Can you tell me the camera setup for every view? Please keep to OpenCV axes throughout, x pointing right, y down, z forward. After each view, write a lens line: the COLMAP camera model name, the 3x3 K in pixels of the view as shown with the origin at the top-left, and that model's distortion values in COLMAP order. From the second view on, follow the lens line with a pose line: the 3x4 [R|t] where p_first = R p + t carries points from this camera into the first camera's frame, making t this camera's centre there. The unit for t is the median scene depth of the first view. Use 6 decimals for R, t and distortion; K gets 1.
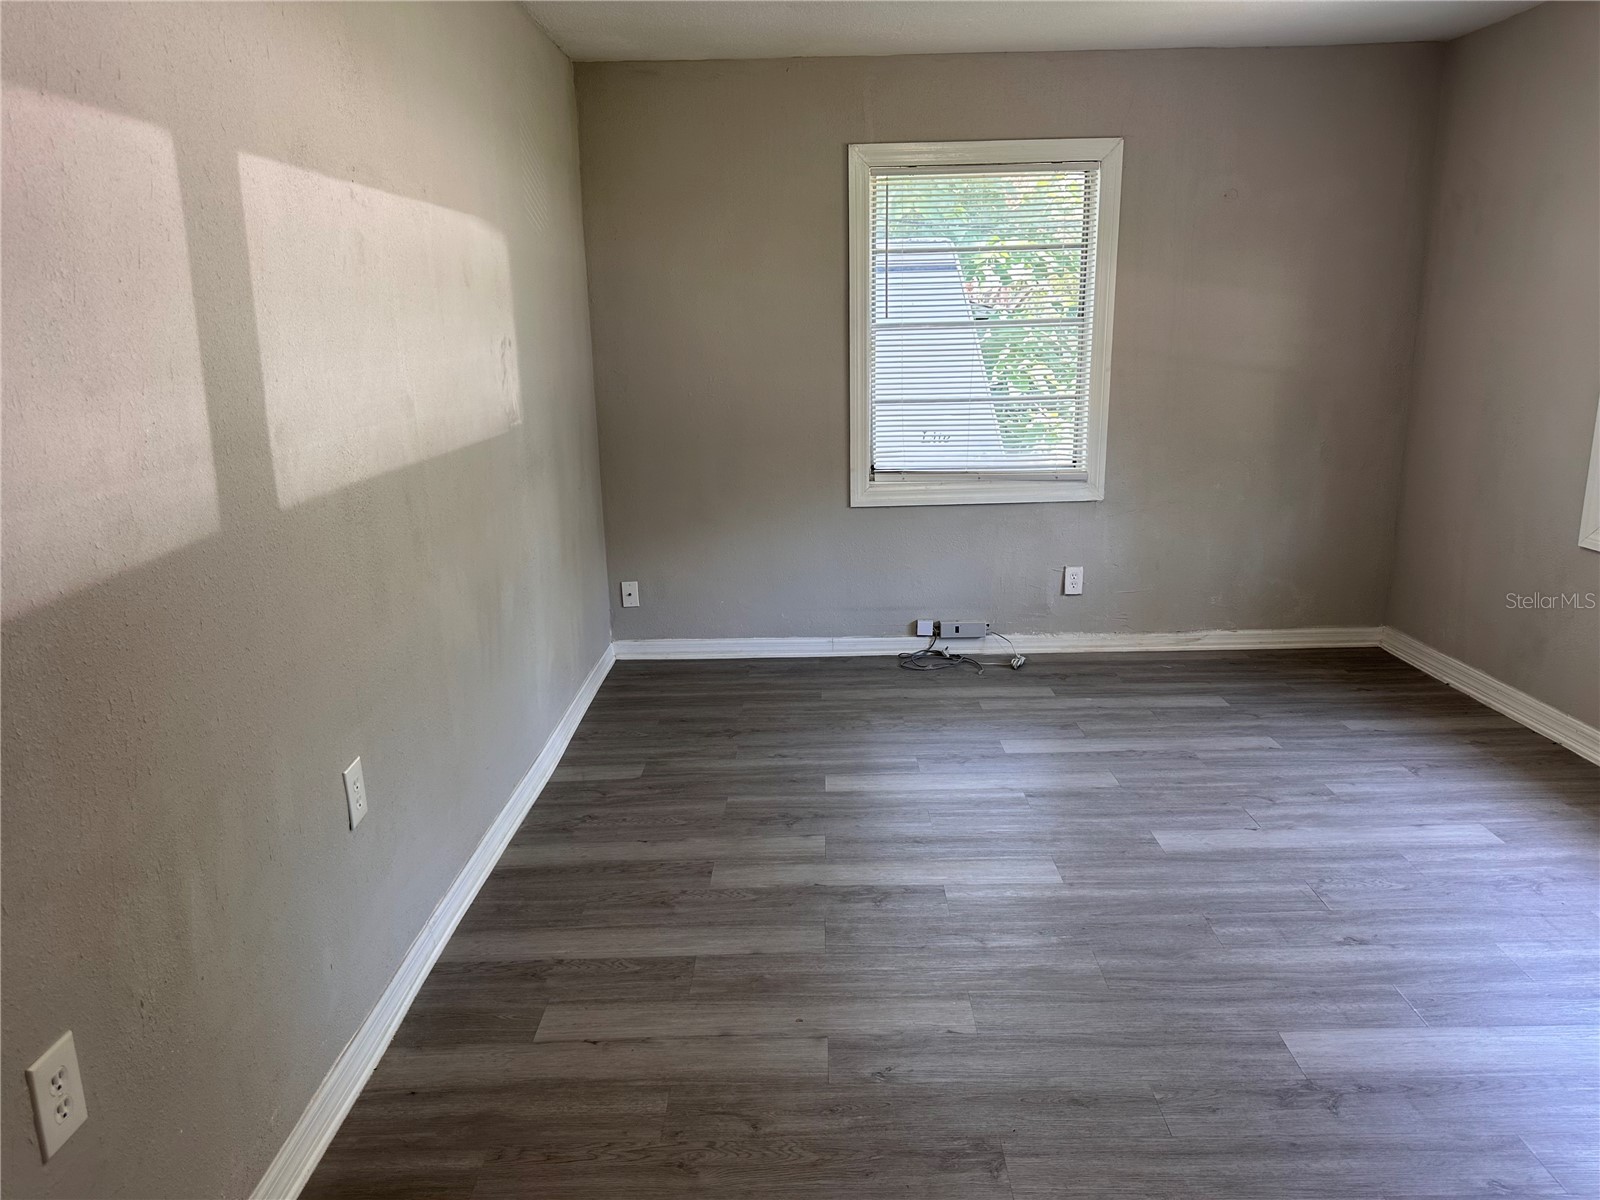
lens RADIAL K [[1138.3, 0, 800.0], [0, 1138.3, 600.0], [0, 0, 1]] dist [0.165863, -0.294834]
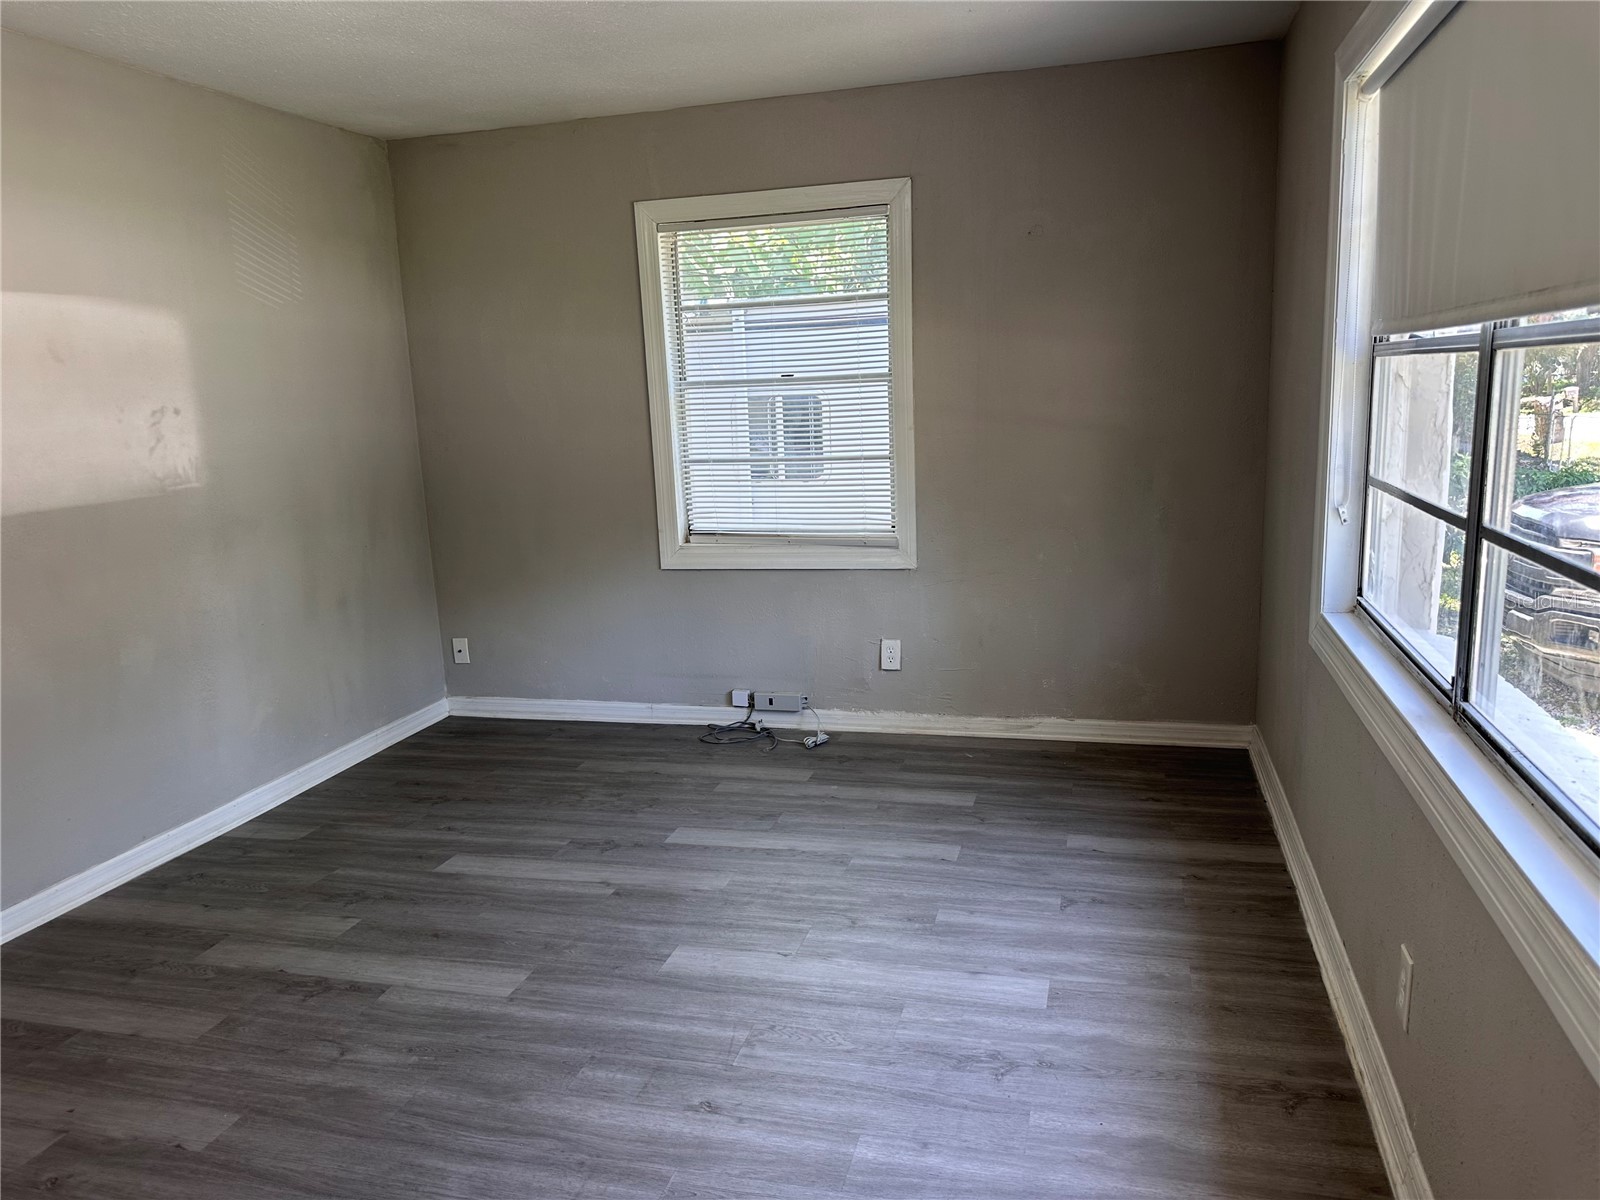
lens RADIAL K [[1137.5, 0, 803.8], [0, 1137.5, 596.9], [0, 0, 1]] dist [0.172614, -0.257027]
pose [[0.962694, 0.026816, -0.269261, 0.444200], [-0.038646, 0.998502, -0.038729, -0.026836], [0.267819, 0.047690, 0.962288, 0.109464]]
